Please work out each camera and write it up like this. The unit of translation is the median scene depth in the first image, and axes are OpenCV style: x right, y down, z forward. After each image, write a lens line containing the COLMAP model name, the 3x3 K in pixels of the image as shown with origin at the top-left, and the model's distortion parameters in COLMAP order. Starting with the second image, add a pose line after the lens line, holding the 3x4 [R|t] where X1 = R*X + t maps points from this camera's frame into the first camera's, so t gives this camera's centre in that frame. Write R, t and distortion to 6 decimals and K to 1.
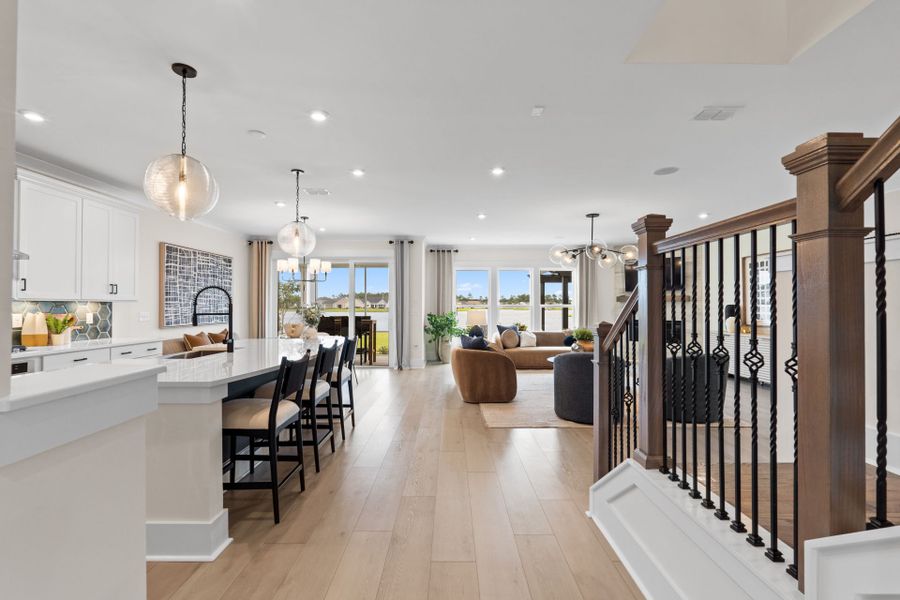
lens RADIAL K [[400.6, 0, 451.3], [0, 400.6, 302.7], [0, 0, 1]] dist [-0.001673, -0.000296]
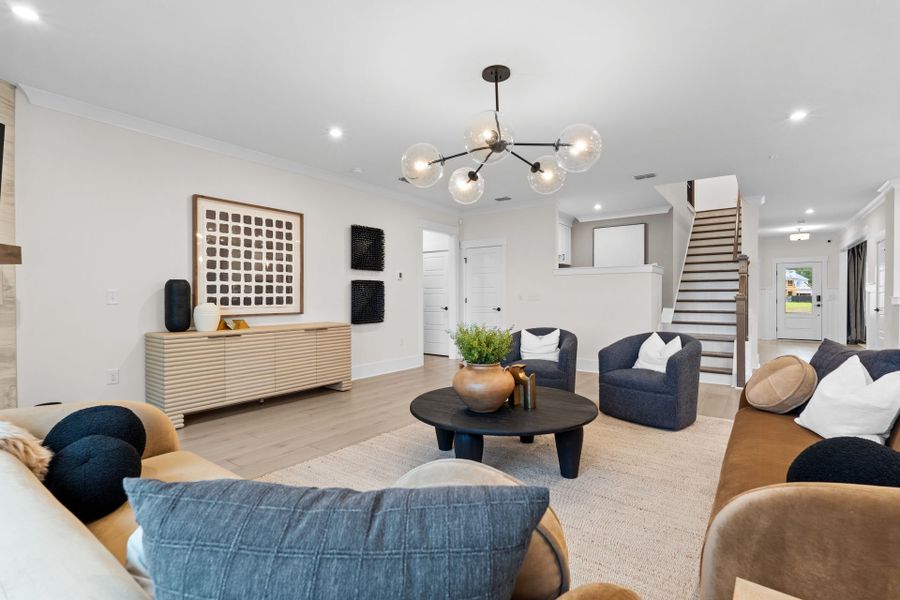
lens RADIAL K [[417.8, 0, 450.0], [0, 417.8, 300.0], [0, 0, 1]] dist [-0.000339, 0.000019]
pose [[-0.801911, -0.007535, 0.597396, 0.112172], [-0.005641, 0.999971, 0.005040, 0.029842], [-0.597416, 0.000671, -0.801931, 1.379902]]
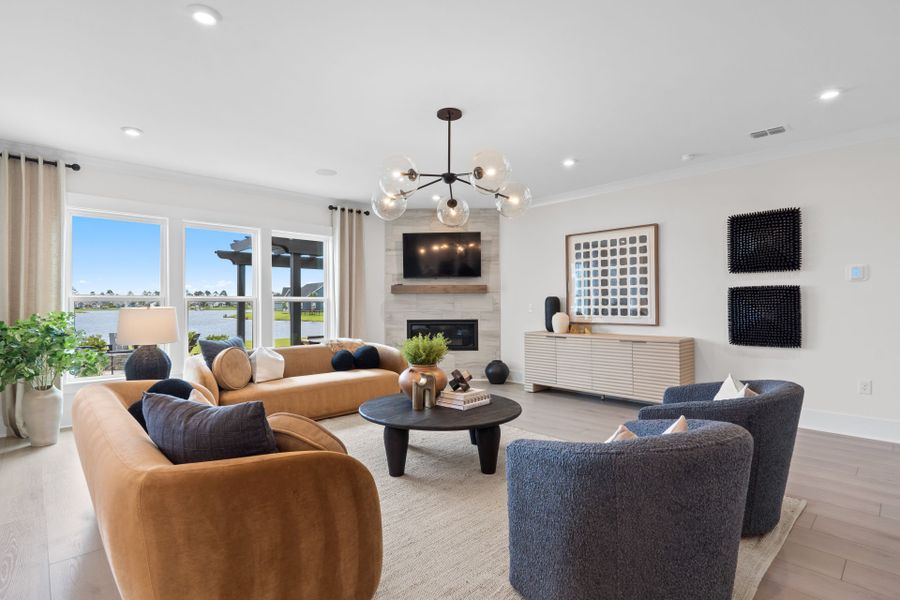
lens RADIAL K [[442.8, 0, 450.0], [0, 442.8, 300.0], [0, 0, 1]] dist [-0.004450, -0.001192]
pose [[0.727400, 0.003402, 0.686205, -0.025748], [-0.001116, 0.999992, -0.003774, 0.016958], [-0.686213, 0.001980, 0.727398, 0.586172]]
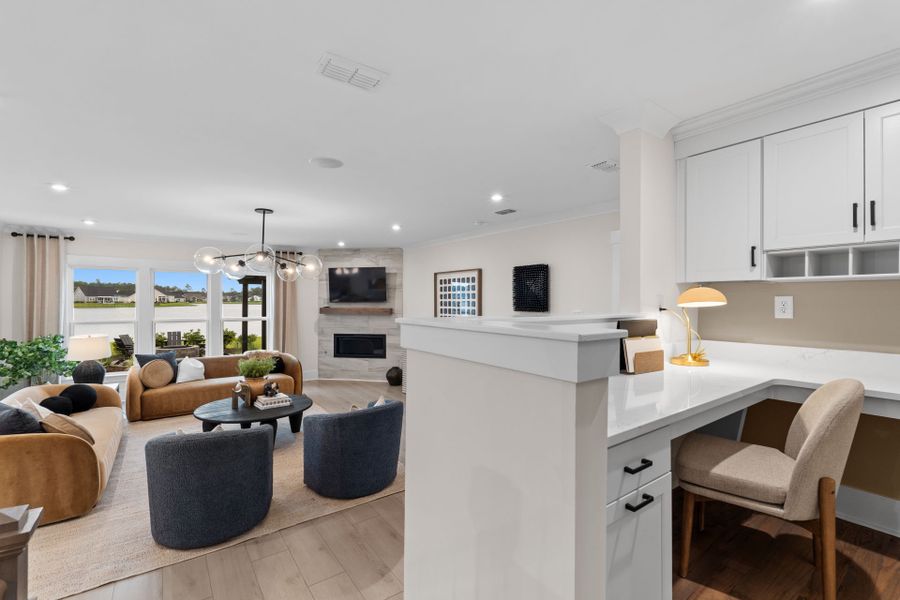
lens RADIAL K [[400.6, 0, 451.3], [0, 400.6, 302.7], [0, 0, 1]] dist [-0.001673, -0.000296]
pose [[0.810089, -0.001661, 0.586305, 0.194162], [-0.007482, 0.999885, 0.013171, -0.057852], [-0.586259, -0.015057, 0.809983, 0.184024]]
